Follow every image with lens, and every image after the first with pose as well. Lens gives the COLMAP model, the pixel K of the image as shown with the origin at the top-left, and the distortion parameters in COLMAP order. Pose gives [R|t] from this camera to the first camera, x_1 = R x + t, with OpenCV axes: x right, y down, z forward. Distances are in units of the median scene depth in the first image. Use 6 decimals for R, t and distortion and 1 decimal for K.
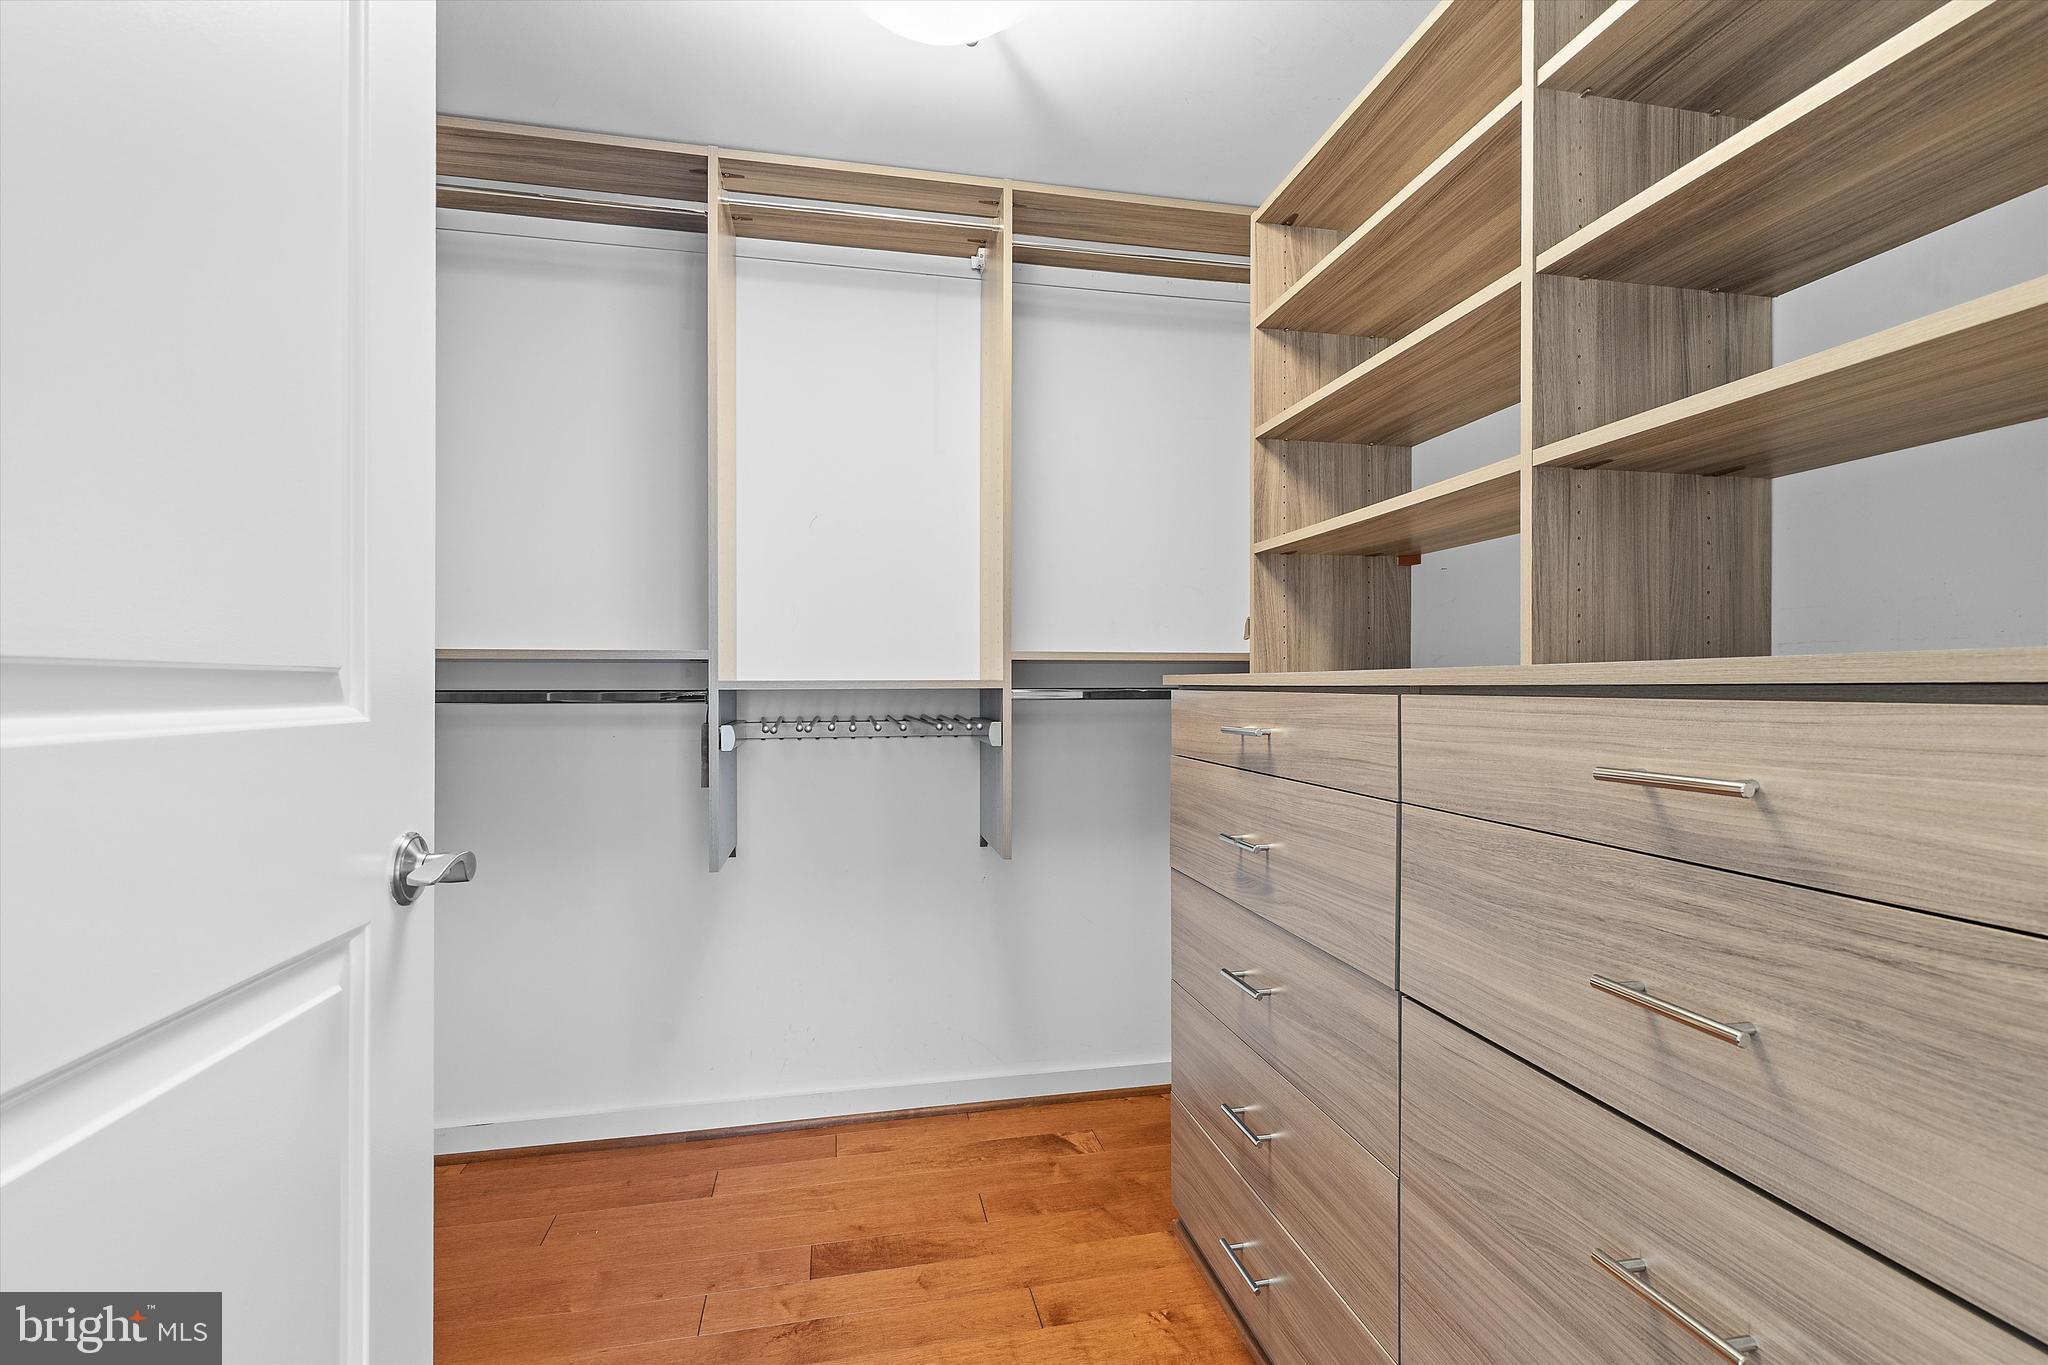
lens RADIAL K [[902.3, 0, 1026.7], [0, 902.3, 686.5], [0, 0, 1]] dist [0.006577, -0.000519]
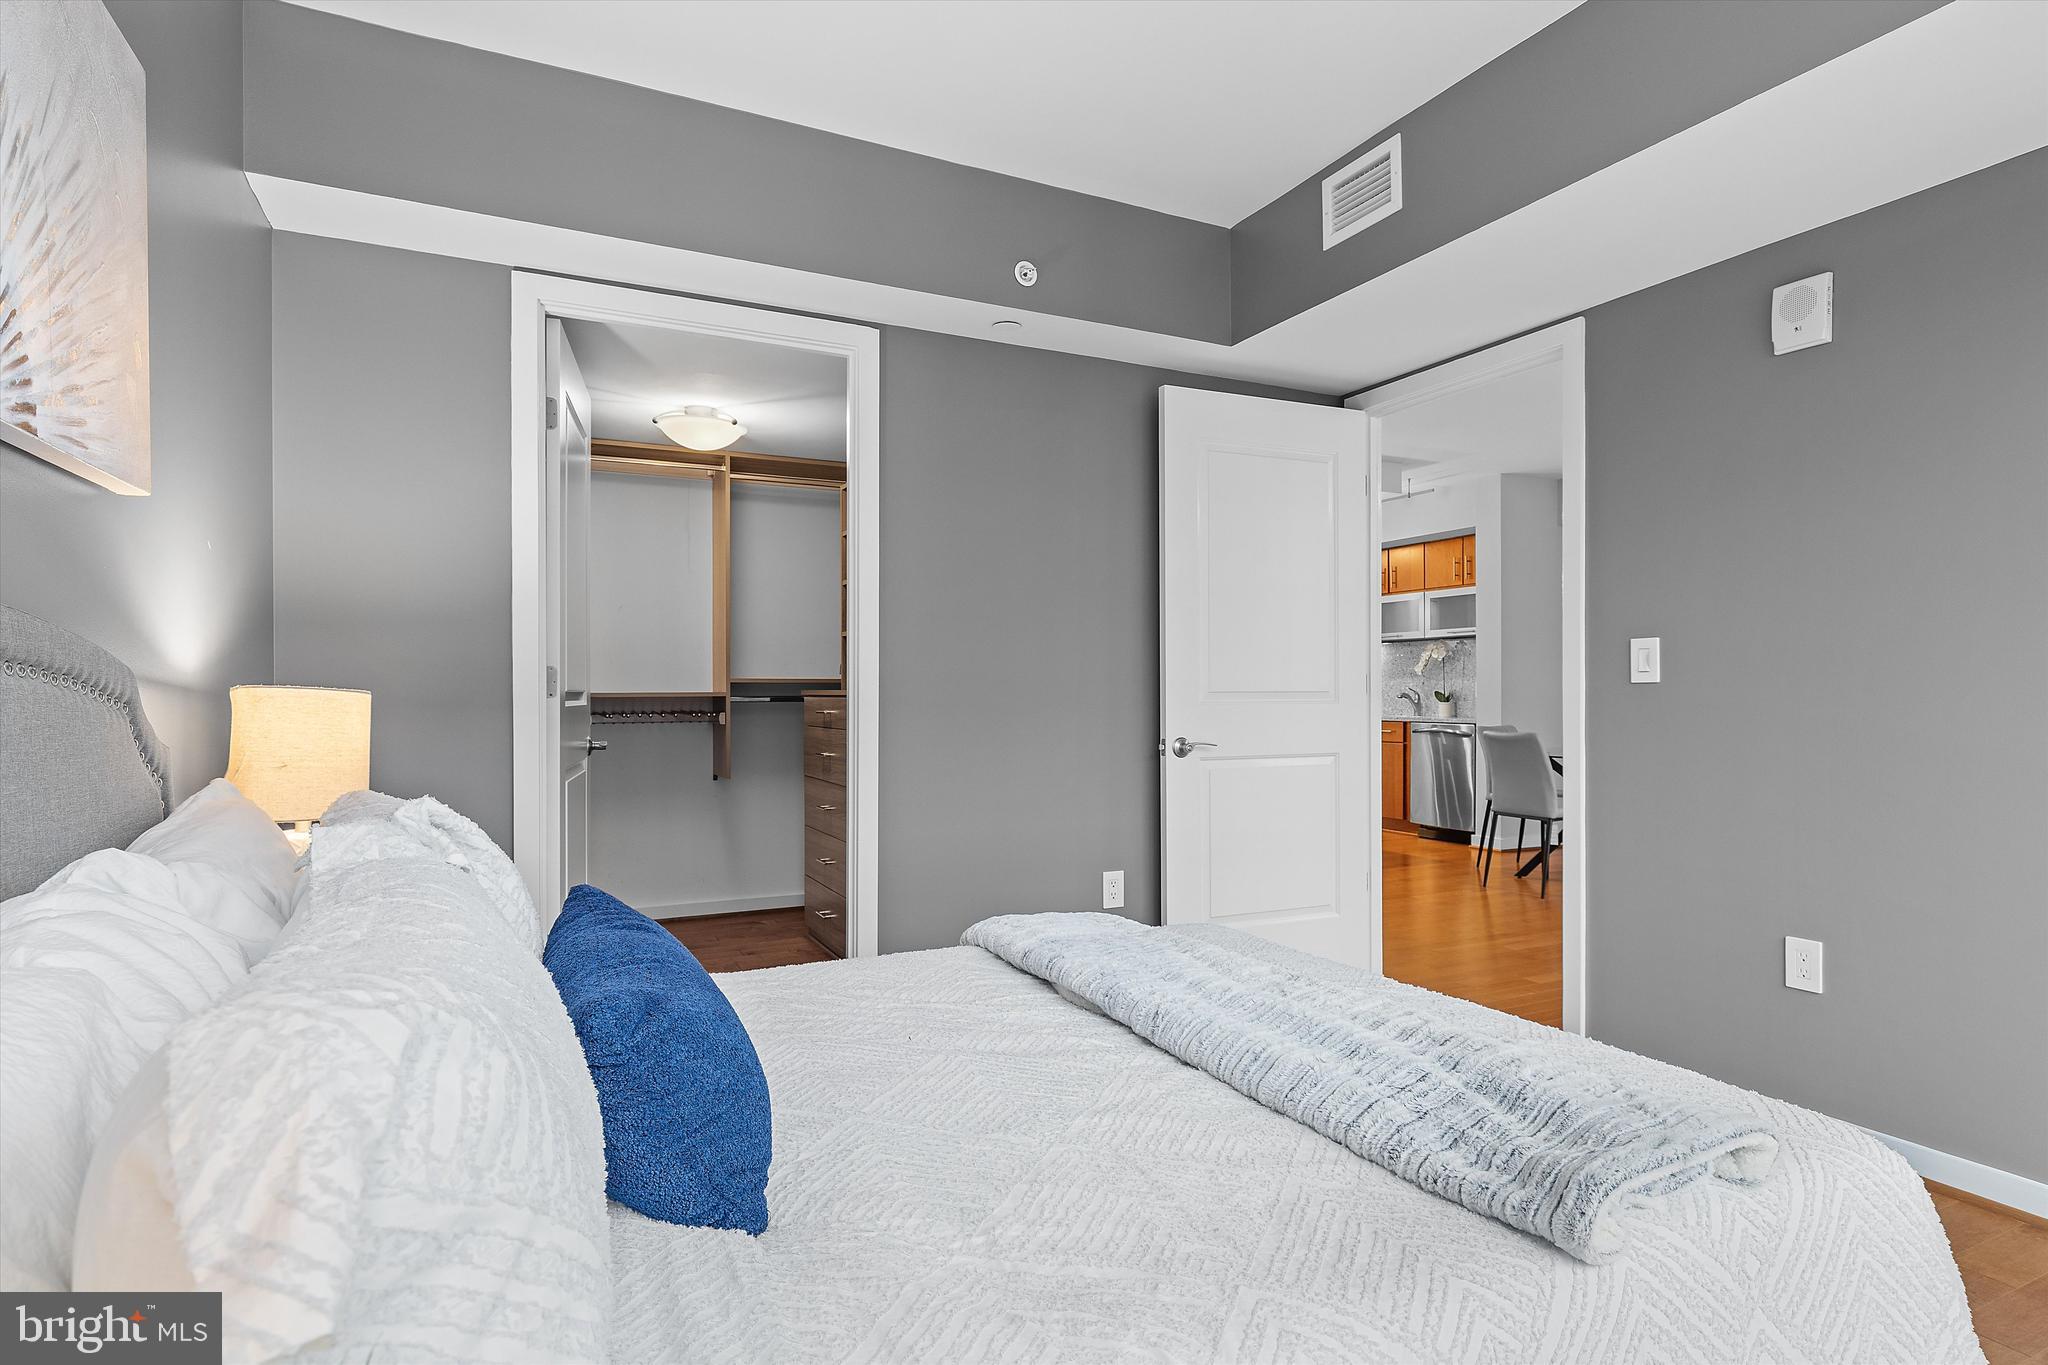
lens RADIAL K [[1091.4, 0, 1035.2], [0, 1091.4, 702.5], [0, 0, 1]] dist [0.017874, -0.000488]
pose [[0.968484, -0.002779, 0.249059, 0.033632], [0.000738, 0.999965, 0.008288, -0.003743], [-0.249073, -0.007843, 0.968453, -1.514354]]
